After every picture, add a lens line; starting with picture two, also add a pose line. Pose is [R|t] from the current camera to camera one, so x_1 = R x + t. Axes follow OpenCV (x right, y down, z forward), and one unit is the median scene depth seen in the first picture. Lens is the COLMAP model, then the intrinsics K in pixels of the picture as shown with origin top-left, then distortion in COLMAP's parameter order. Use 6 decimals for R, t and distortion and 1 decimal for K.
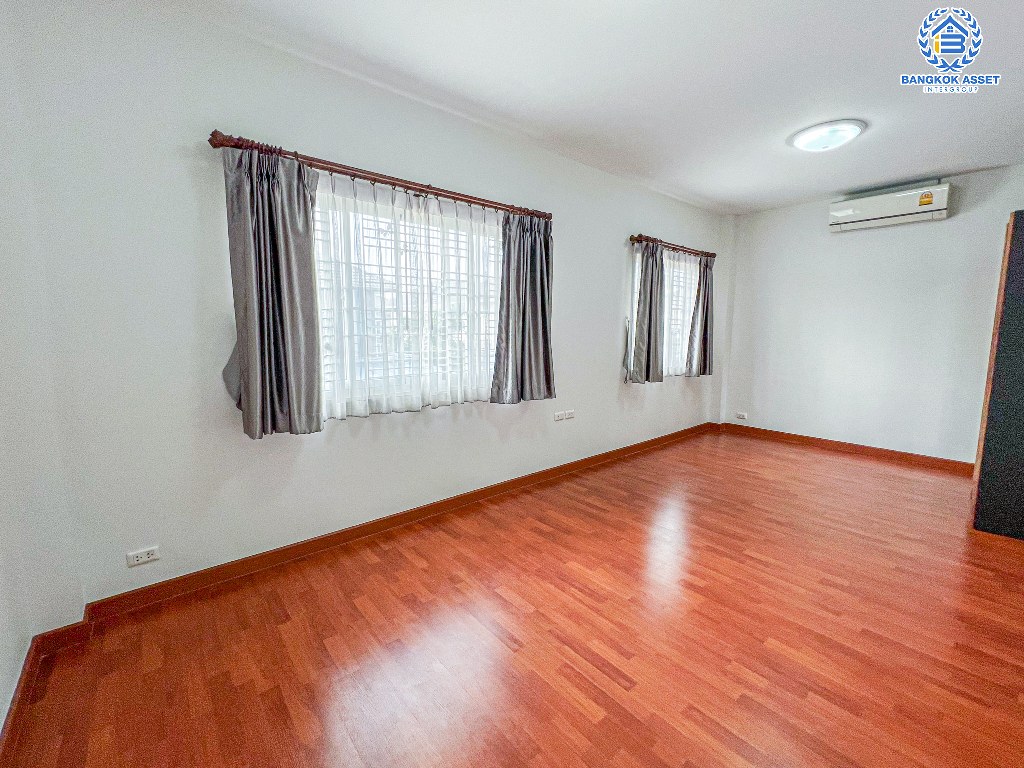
lens RADIAL K [[440.1, 0, 512.0], [0, 440.1, 384.0], [0, 0, 1]] dist [0.000888, -0.000025]
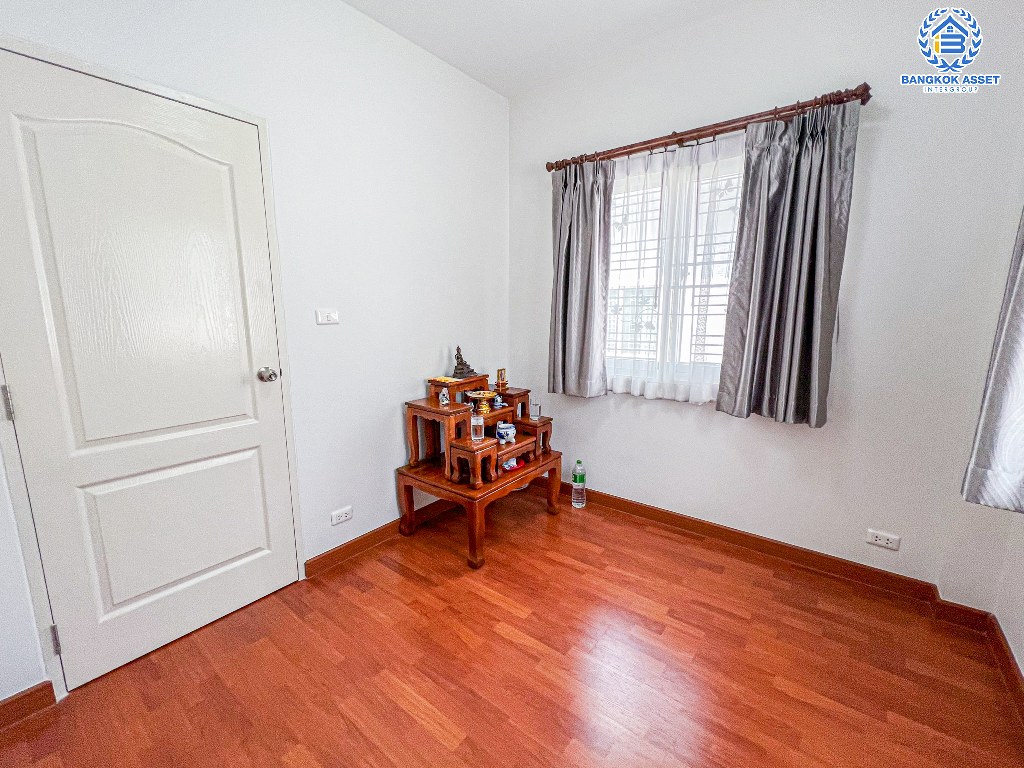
lens RADIAL K [[440.1, 0, 512.0], [0, 440.1, 384.0], [0, 0, 1]] dist [0.000888, -0.000025]
pose [[0.218130, 0.159082, -0.962867, 0.644025], [-0.109465, 0.984387, 0.137839, -0.069545], [0.969761, 0.075334, 0.232138, 0.567405]]
